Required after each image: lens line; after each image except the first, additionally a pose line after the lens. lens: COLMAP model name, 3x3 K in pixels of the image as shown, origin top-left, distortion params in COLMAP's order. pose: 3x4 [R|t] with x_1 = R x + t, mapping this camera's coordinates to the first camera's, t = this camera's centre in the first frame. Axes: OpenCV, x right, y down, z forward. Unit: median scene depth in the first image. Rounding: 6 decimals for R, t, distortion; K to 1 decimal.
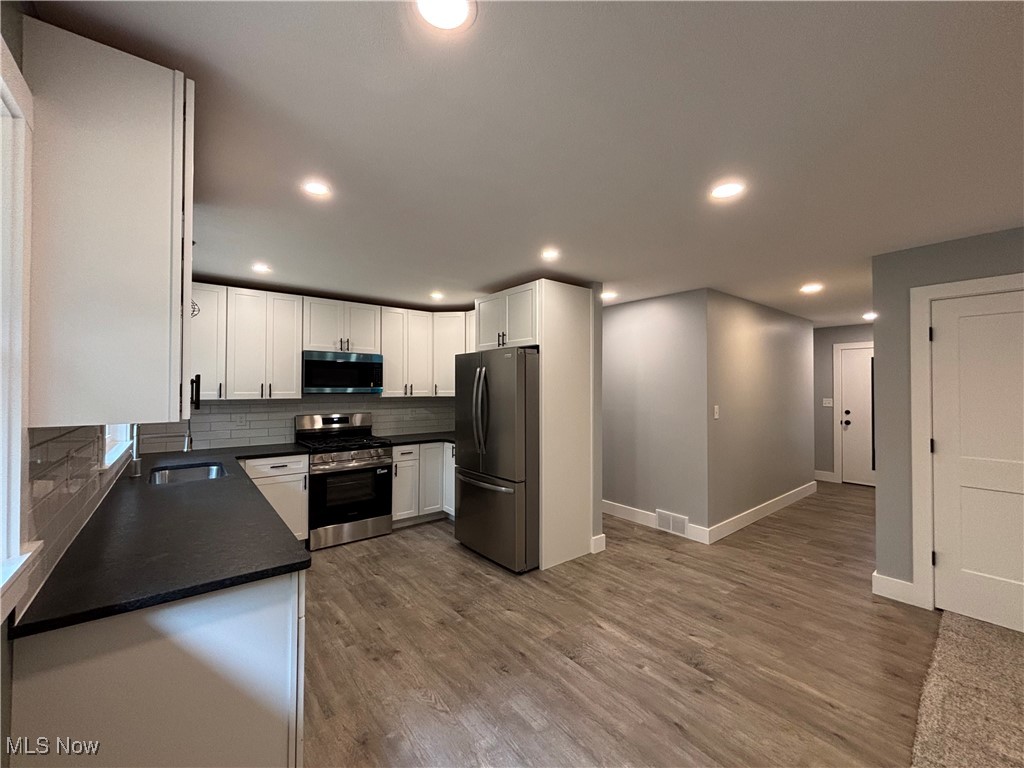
lens RADIAL K [[415.1, 0, 516.0], [0, 415.1, 382.6], [0, 0, 1]] dist [-0.004996, 0.003224]
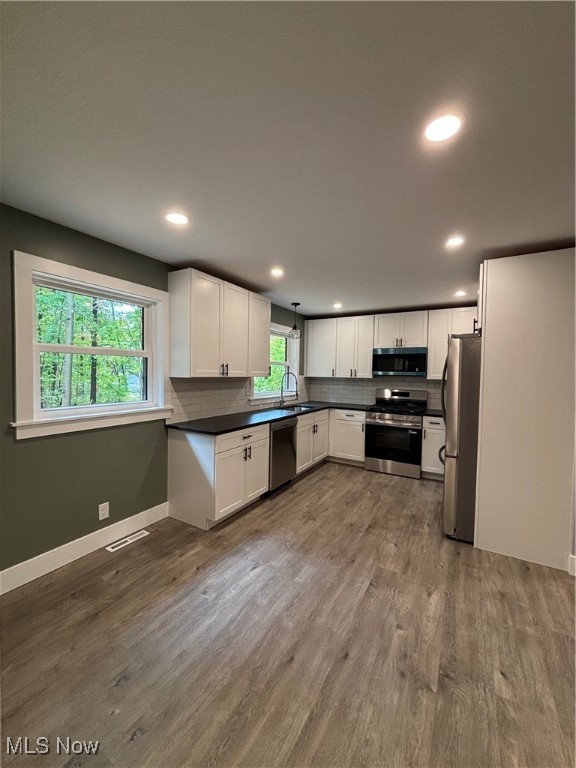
lens RADIAL K [[311.3, 0, 288.2], [0, 311.3, 382.9], [0, 0, 1]] dist [-0.004996, 0.003224]
pose [[0.365840, 0.036678, -0.929955, 0.614211], [-0.005712, 0.999293, 0.037165, 0.015983], [0.930660, -0.008285, 0.365791, 0.294602]]
